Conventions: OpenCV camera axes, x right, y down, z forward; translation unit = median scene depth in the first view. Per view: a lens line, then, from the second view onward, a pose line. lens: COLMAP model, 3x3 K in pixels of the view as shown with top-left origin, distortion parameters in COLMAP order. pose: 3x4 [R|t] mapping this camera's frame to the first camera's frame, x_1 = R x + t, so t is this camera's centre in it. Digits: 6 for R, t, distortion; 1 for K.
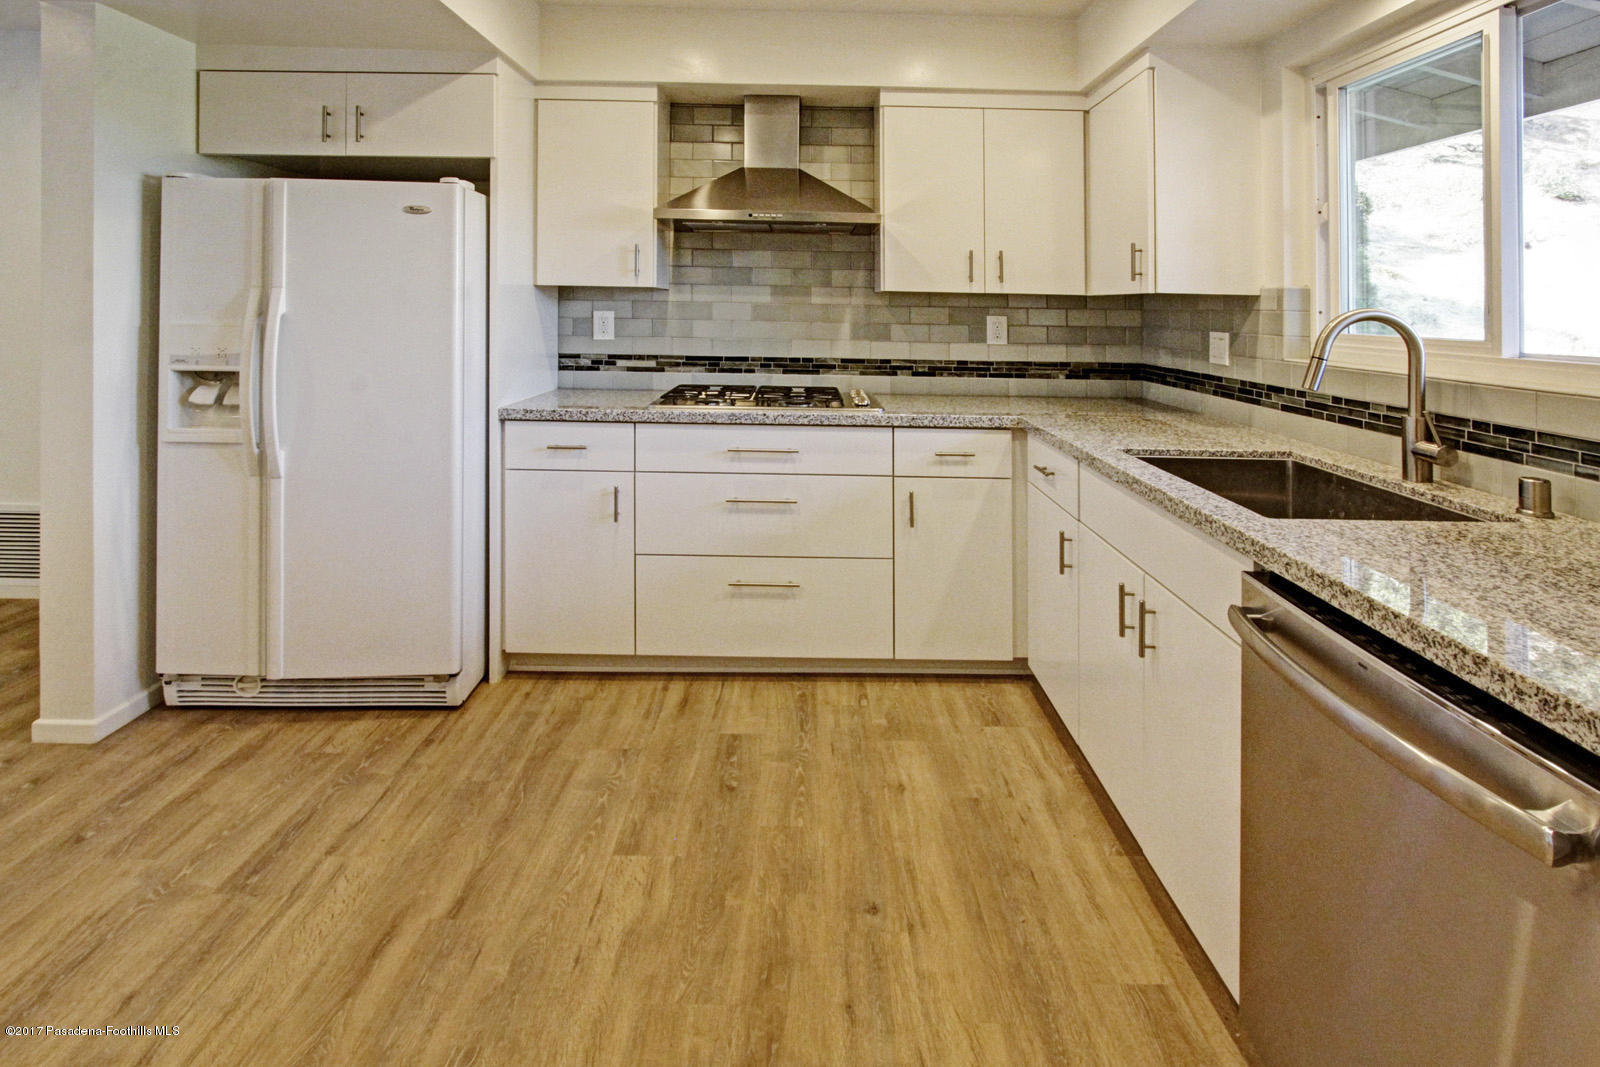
lens RADIAL K [[793.4, 0, 805.2], [0, 793.4, 489.7], [0, 0, 1]] dist [-0.008043, 0.000486]
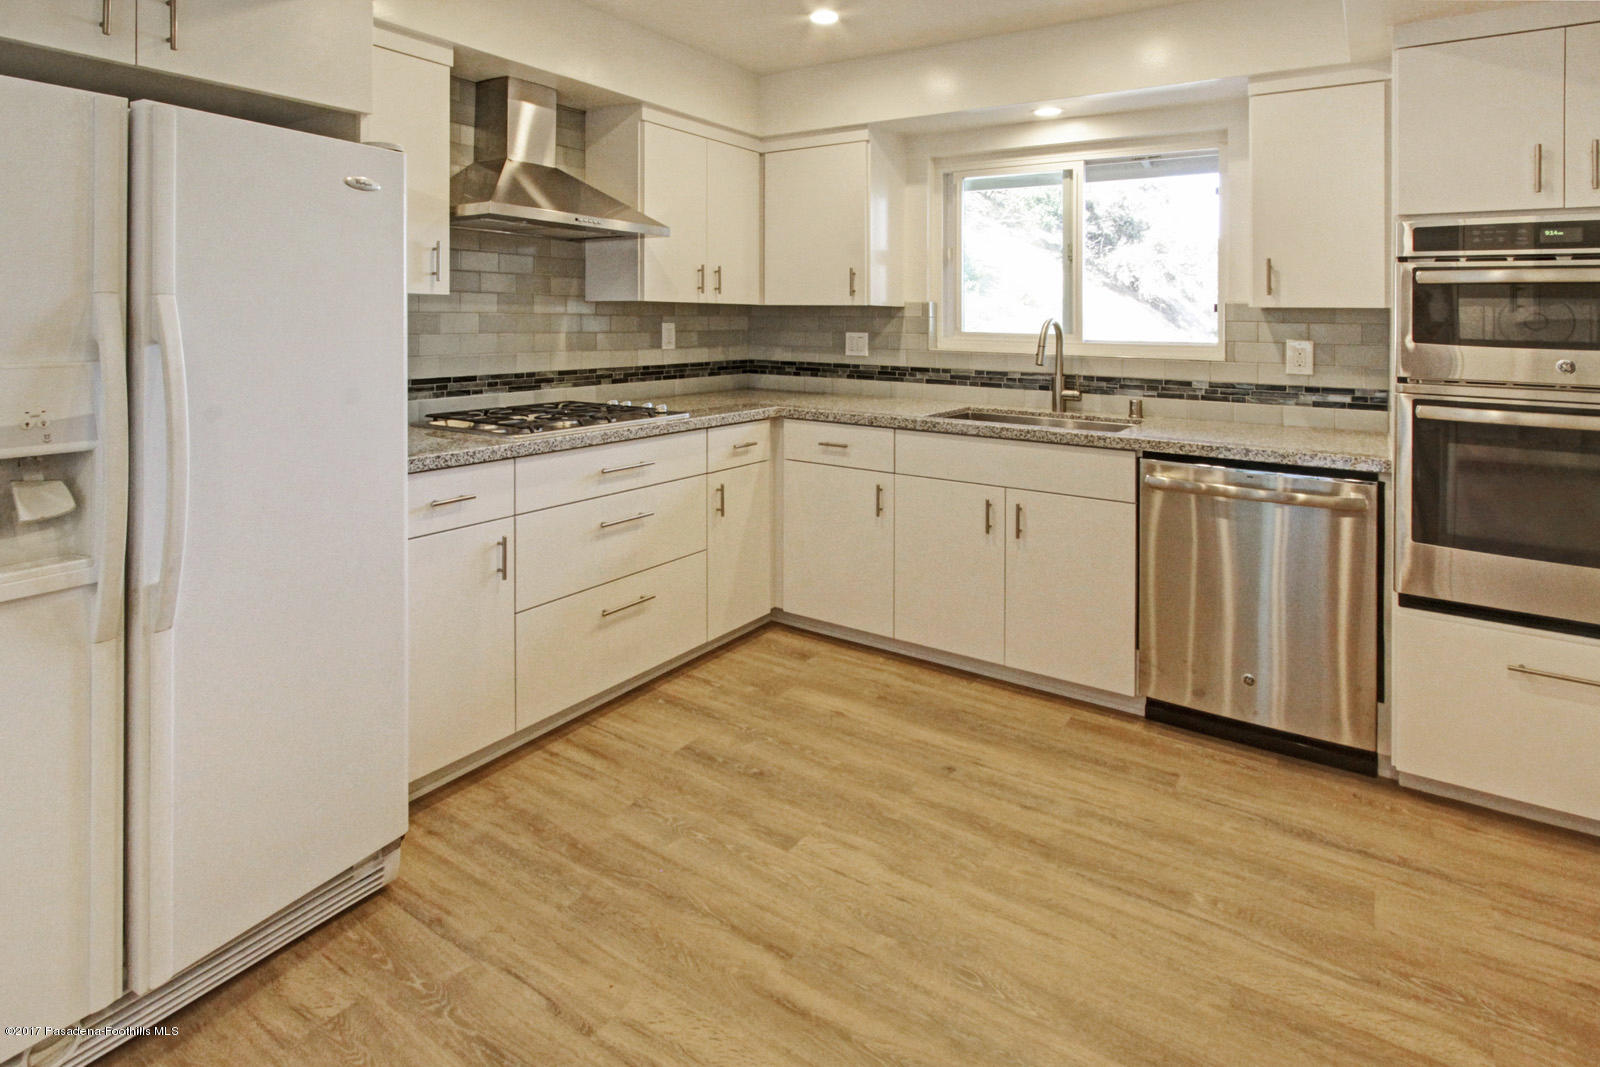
lens RADIAL K [[831.8, 0, 800.0], [0, 831.8, 533.5], [0, 0, 1]] dist [-0.002735, 0.000641]
pose [[0.571678, -0.216803, 0.791316, -0.733810], [0.183614, 0.973802, 0.134150, -0.066202], [-0.799669, 0.068606, 0.596509, 0.220852]]
